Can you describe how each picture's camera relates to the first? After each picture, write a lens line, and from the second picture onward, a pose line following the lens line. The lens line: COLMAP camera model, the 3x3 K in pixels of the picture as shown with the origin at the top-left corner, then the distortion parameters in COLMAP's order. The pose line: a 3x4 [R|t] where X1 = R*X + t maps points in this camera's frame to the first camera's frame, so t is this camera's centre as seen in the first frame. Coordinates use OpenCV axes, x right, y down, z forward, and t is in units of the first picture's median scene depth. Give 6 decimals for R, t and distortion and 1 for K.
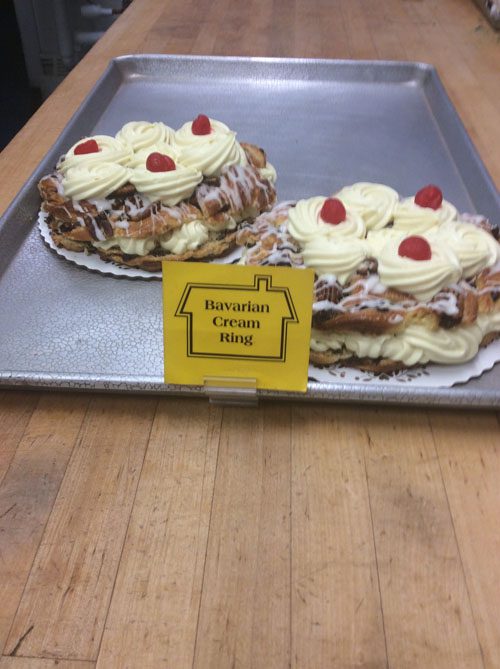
lens RADIAL K [[625.9, 0, 253.4], [0, 625.9, 316.8], [0, 0, 1]] dist [0.117895, -0.235271]
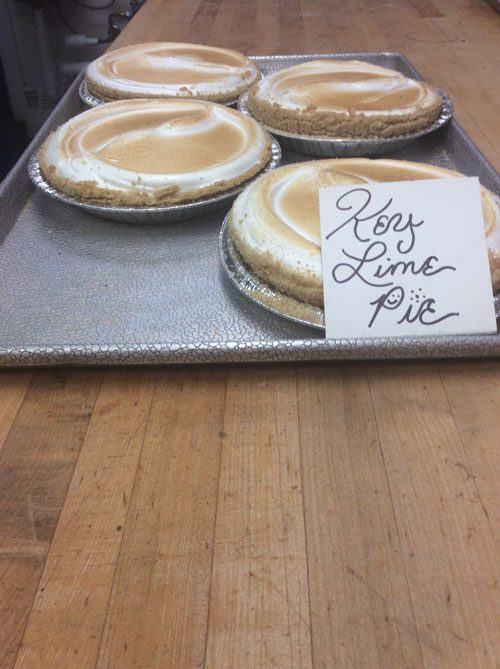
lens RADIAL K [[630.0, 0, 249.8], [0, 630.0, 310.9], [0, 0, 1]] dist [0.077553, -0.150321]
pose [[0.999158, -0.040421, 0.006993, -0.113431], [0.040667, 0.998388, -0.039604, -0.179724], [-0.005381, 0.039855, 0.999191, 0.378249]]
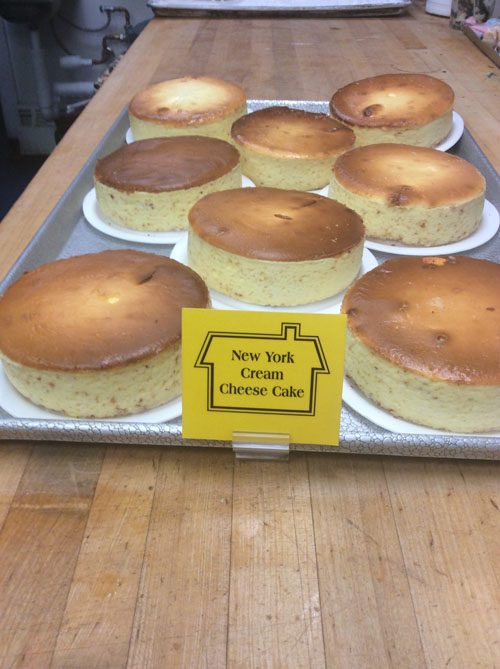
lens RADIAL K [[630.0, 0, 249.8], [0, 630.0, 310.9], [0, 0, 1]] dist [0.077553, -0.150321]
pose [[0.998957, -0.029536, 0.034816, -0.165171], [0.031879, 0.997121, -0.068795, -0.133459], [-0.032683, 0.069833, 0.997023, 0.231049]]
